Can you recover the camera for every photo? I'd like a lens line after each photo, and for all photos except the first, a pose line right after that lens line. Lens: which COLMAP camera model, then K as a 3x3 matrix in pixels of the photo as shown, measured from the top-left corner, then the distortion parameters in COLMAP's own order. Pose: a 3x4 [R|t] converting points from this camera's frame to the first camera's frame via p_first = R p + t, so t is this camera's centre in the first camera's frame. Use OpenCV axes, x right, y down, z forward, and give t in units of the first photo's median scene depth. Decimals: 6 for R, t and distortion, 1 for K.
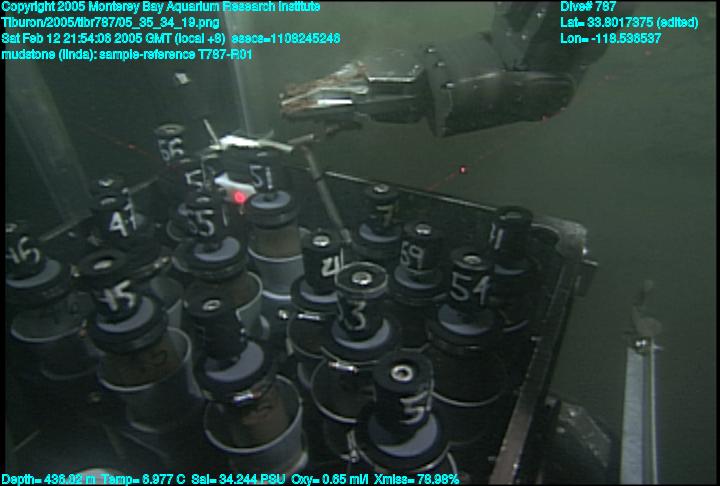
lens RADIAL K [[494.0, 0, 348.8], [0, 494.0, 259.4], [0, 0, 1]] dist [-0.064780, 0.081002]
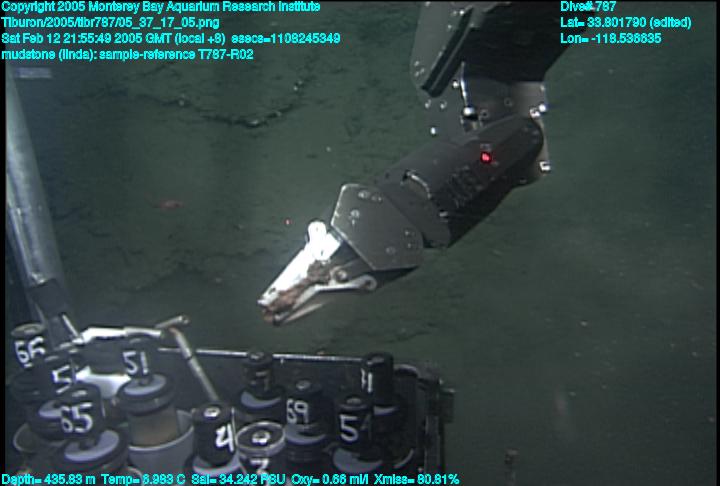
lens RADIAL K [[494.0, 0, 348.8], [0, 494.0, 259.4], [0, 0, 1]] dist [-0.064780, 0.081002]
pose [[0.946134, -0.098320, 0.308486, -0.061592], [0.196072, 0.932195, -0.304251, 0.029248], [-0.257655, 0.348348, 0.901259, -0.103912]]
